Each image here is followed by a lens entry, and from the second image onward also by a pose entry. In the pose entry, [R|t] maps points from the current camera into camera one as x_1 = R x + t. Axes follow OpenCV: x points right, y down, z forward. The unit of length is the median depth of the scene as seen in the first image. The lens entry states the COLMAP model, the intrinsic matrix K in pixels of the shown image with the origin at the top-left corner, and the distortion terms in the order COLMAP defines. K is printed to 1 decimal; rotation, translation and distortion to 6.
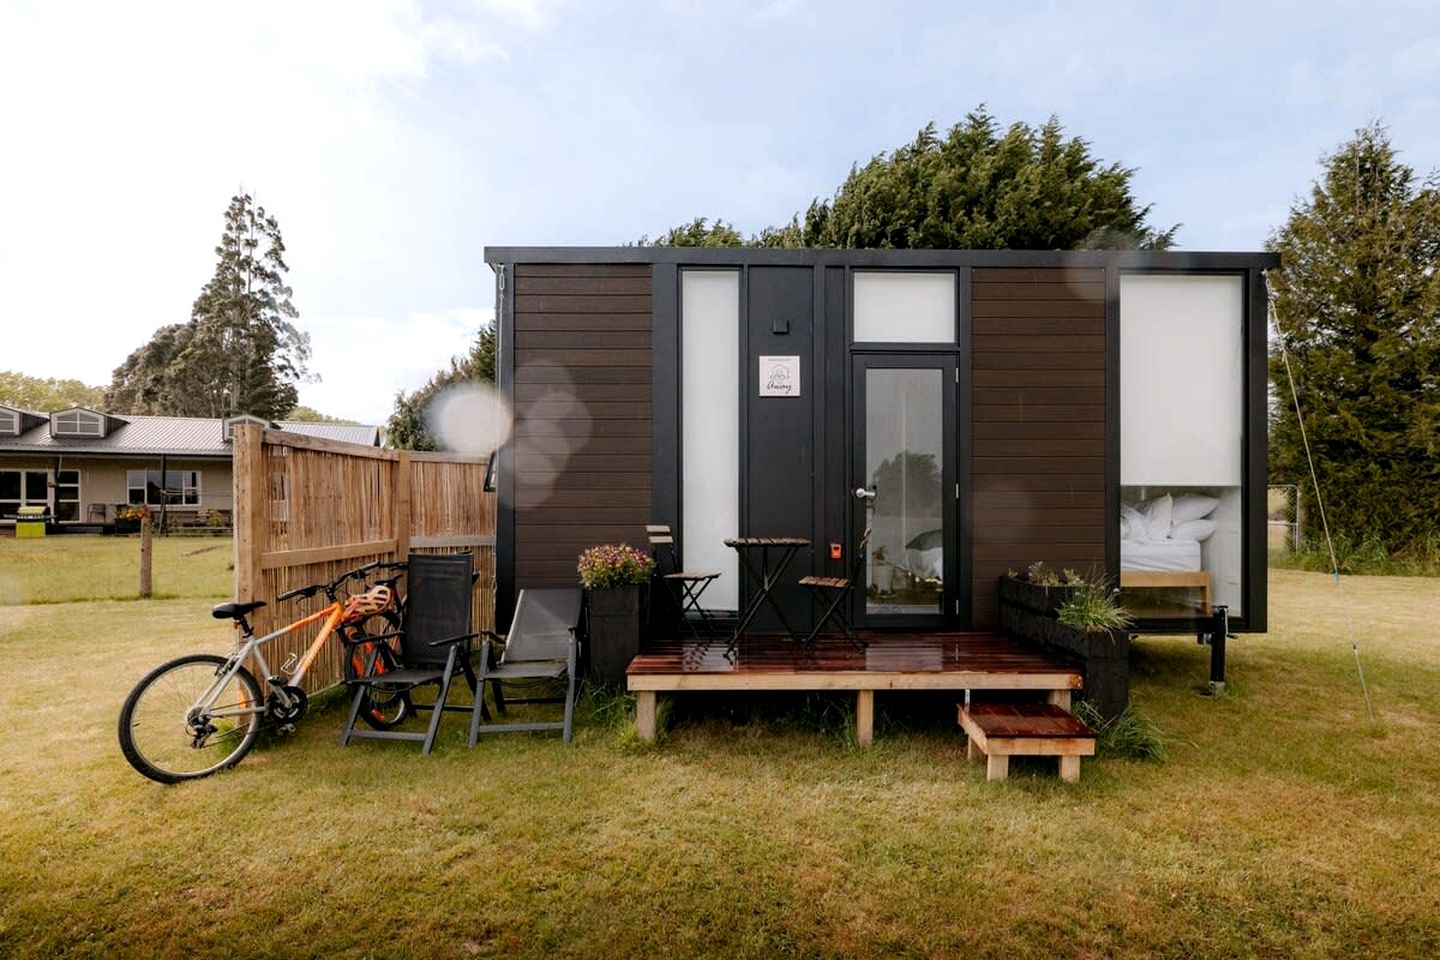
lens RADIAL K [[670.7, 0, 740.2], [0, 670.7, 484.1], [0, 0, 1]] dist [0.000889, 0.000130]
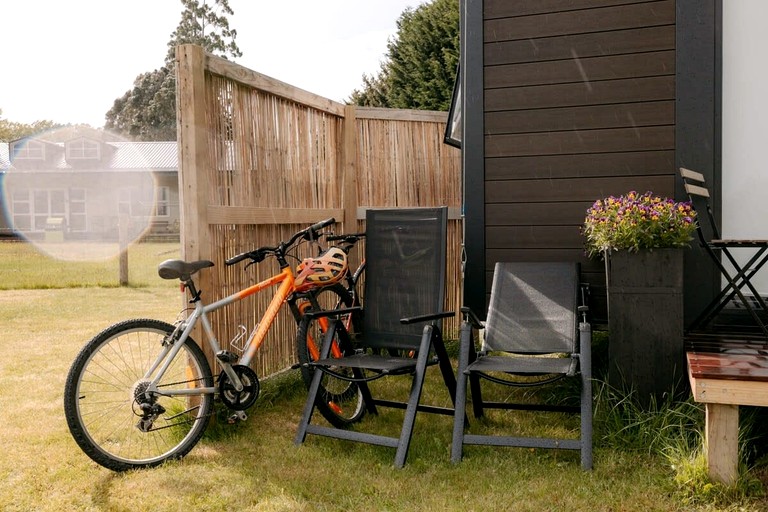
lens RADIAL K [[522.2, 0, 384.0], [0, 522.2, 256.0], [0, 0, 1]] dist [0.007148, 0.001861]
pose [[0.951003, -0.010307, -0.309009, -0.297485], [0.015917, 0.999751, 0.015640, 0.156815], [0.308771, -0.019792, 0.950931, 0.437904]]
